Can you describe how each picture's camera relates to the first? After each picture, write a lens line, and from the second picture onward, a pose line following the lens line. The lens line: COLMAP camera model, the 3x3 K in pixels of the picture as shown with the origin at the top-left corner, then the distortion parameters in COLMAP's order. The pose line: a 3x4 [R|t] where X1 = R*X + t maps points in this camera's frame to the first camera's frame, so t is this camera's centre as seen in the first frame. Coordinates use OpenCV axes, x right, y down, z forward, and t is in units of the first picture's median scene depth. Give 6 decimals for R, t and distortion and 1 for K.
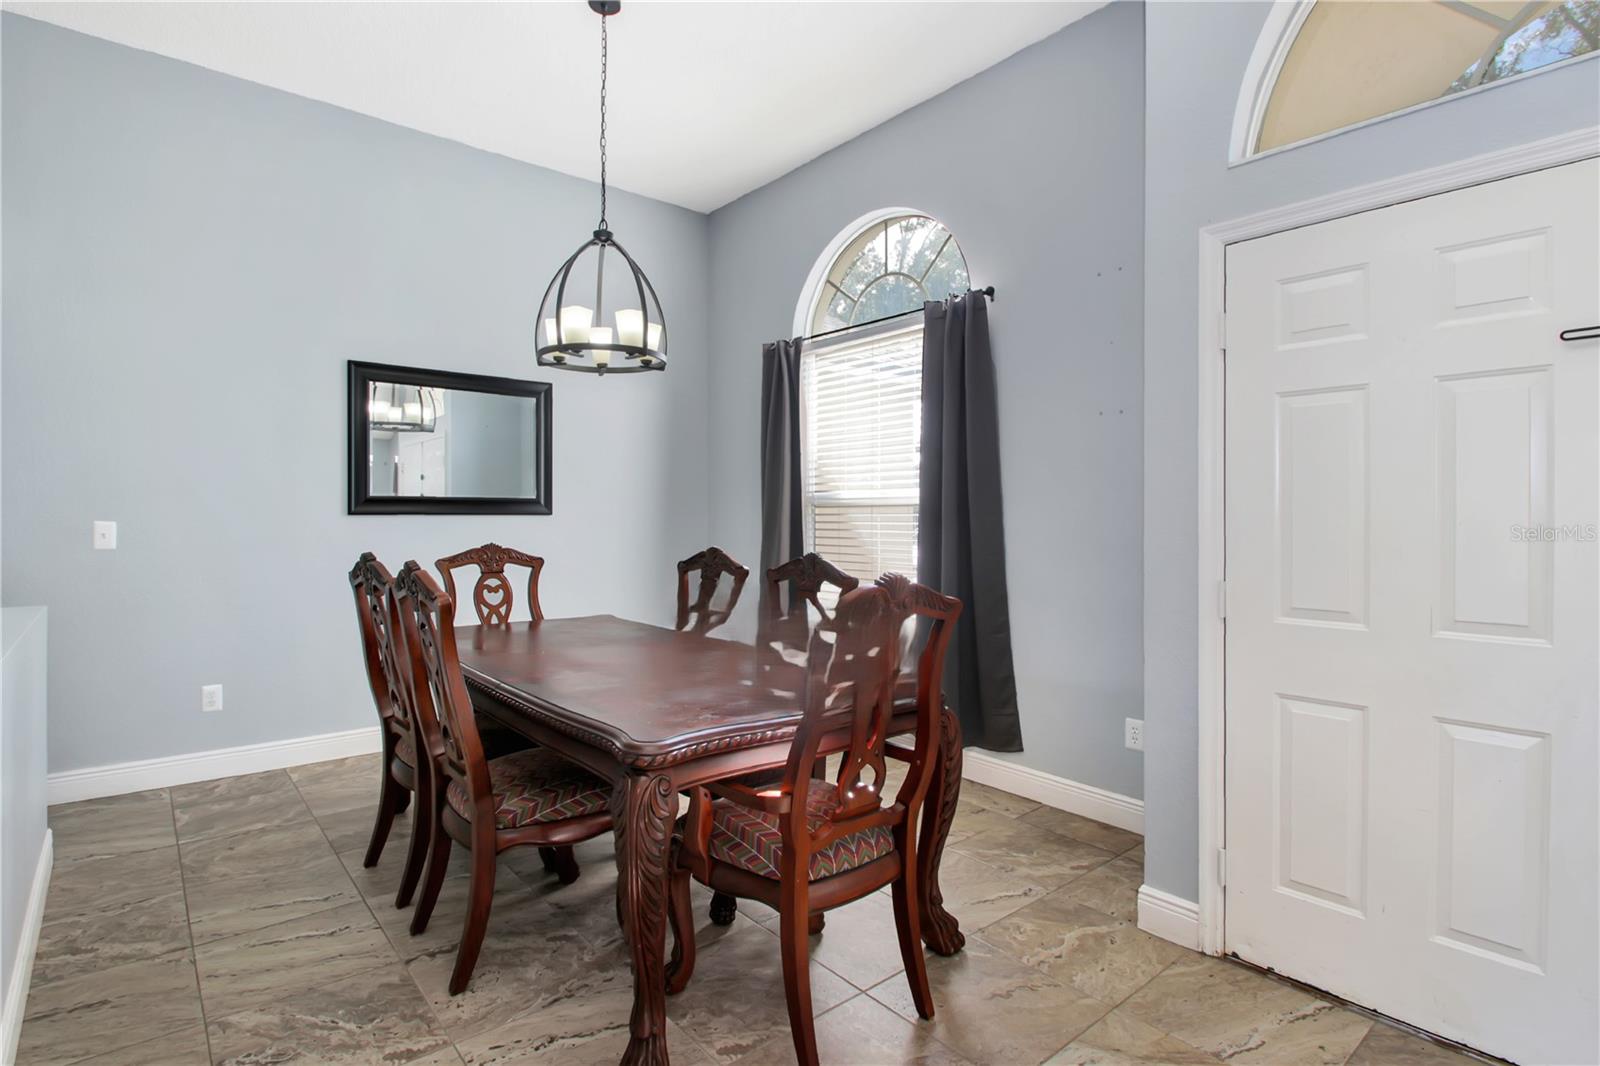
lens RADIAL K [[782.0, 0, 771.0], [0, 782.0, 509.1], [0, 0, 1]] dist [0.003289, -0.017859]
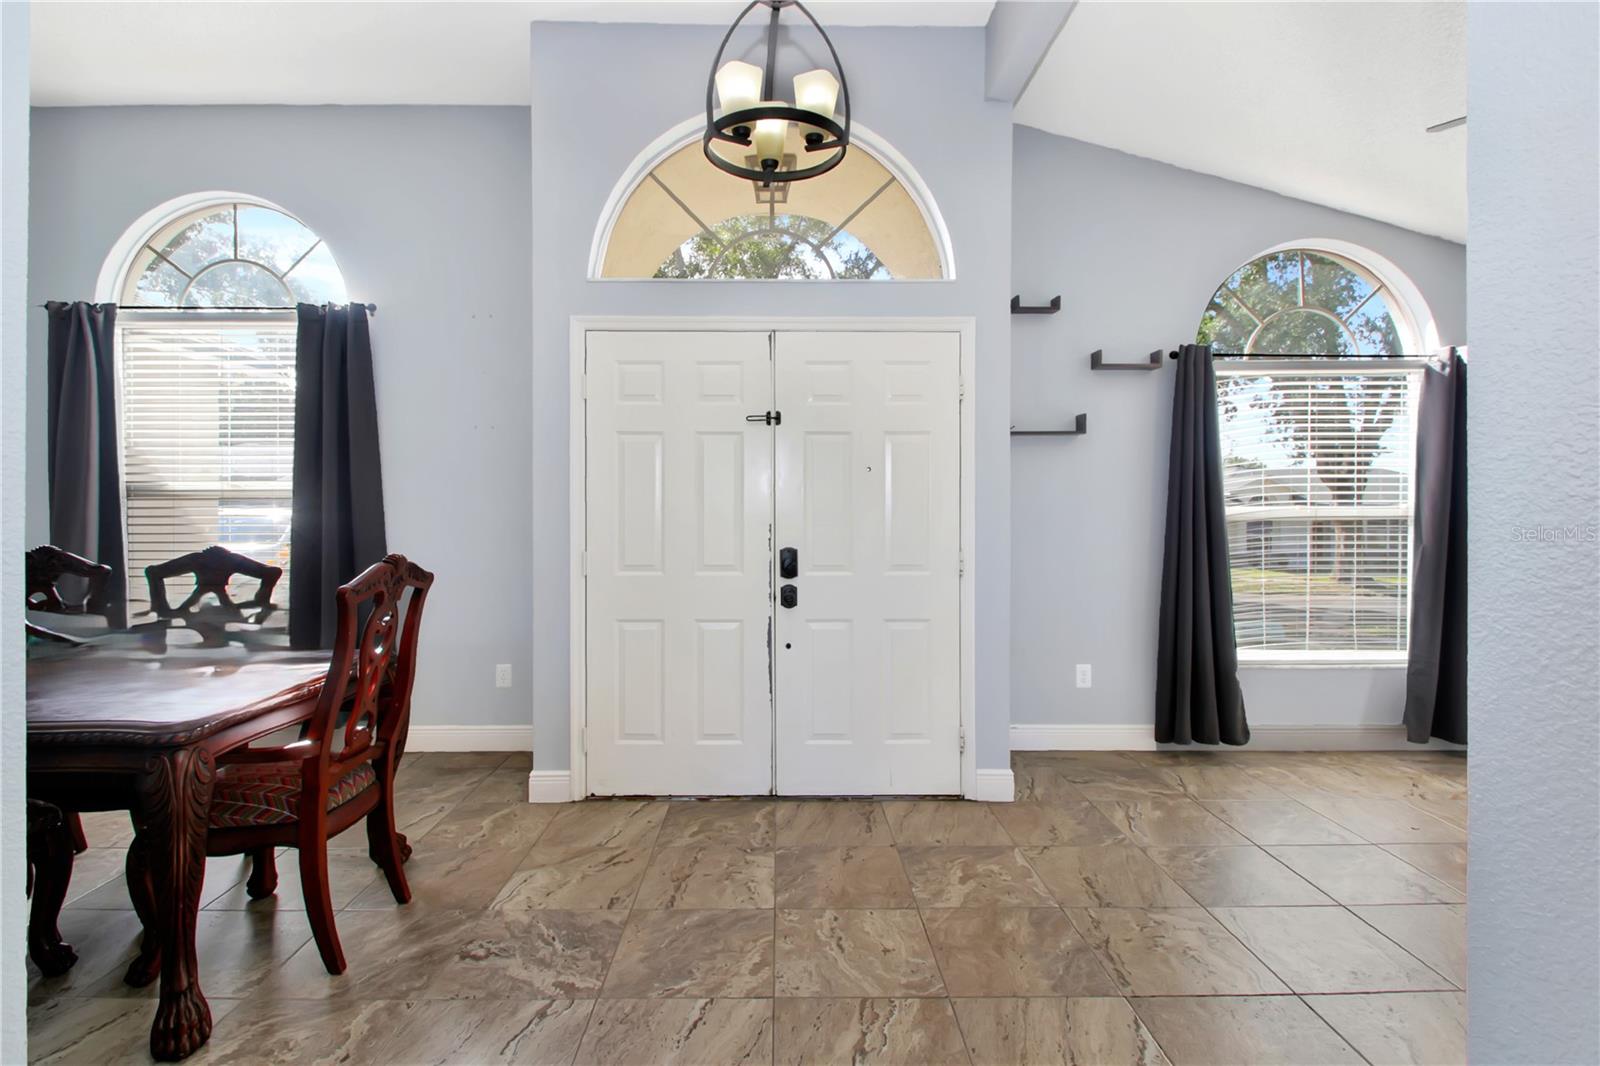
lens RADIAL K [[782.0, 0, 771.0], [0, 782.0, 509.1], [0, 0, 1]] dist [0.003289, -0.017859]
pose [[0.631115, -0.002447, 0.775685, -0.358065], [-0.004919, 0.999962, 0.007158, -0.004396], [-0.775673, -0.008333, 0.631079, -0.231327]]
